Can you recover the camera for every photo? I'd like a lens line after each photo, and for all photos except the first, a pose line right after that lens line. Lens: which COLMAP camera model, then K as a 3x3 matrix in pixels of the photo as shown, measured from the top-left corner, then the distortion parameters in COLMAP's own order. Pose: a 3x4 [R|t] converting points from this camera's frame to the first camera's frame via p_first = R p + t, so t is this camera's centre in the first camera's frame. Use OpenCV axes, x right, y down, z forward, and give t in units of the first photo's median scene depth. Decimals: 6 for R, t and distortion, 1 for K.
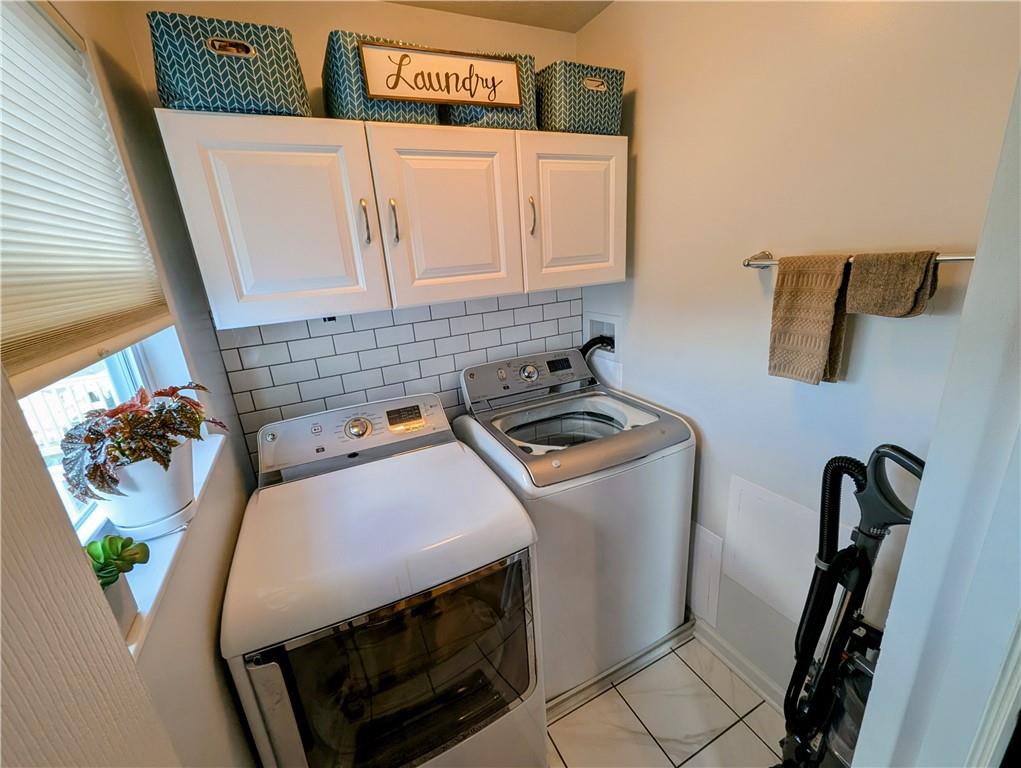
lens RADIAL K [[421.6, 0, 507.0], [0, 421.6, 381.1], [0, 0, 1]] dist [0.000014, -0.000195]
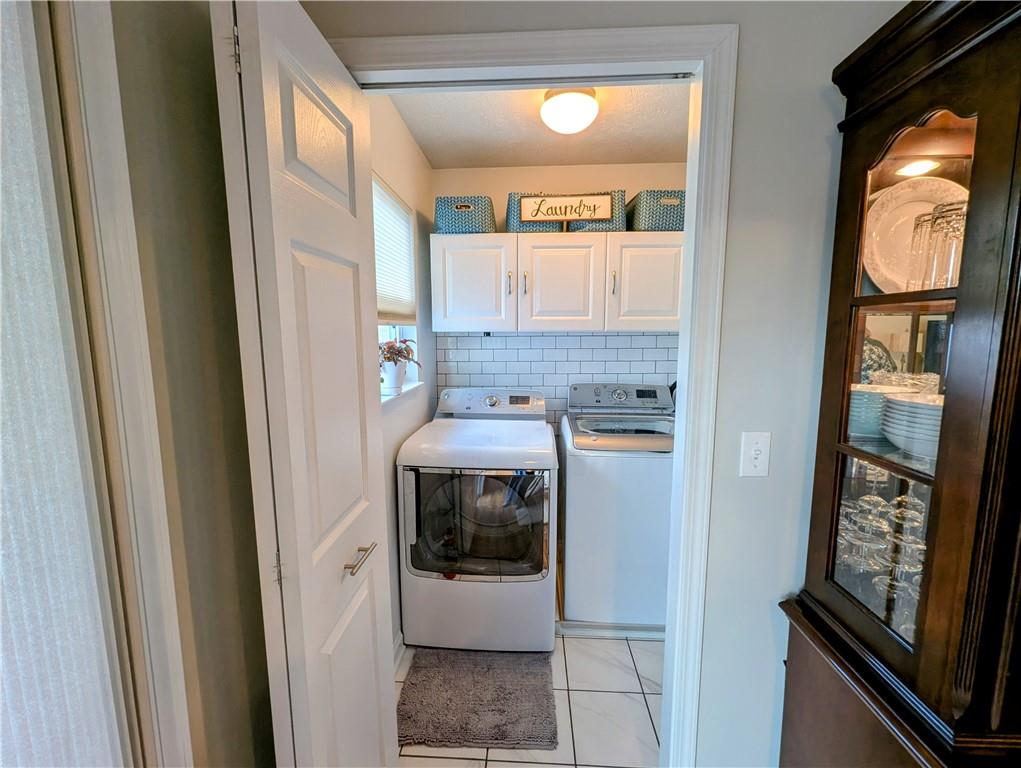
lens RADIAL K [[421.6, 0, 507.0], [0, 421.6, 381.1], [0, 0, 1]] dist [0.000014, -0.000195]
pose [[0.867284, 0.128520, -0.480937, 0.575964], [-0.204101, 0.972968, -0.108054, 0.234704], [0.454049, 0.191873, 0.870071, -0.516255]]
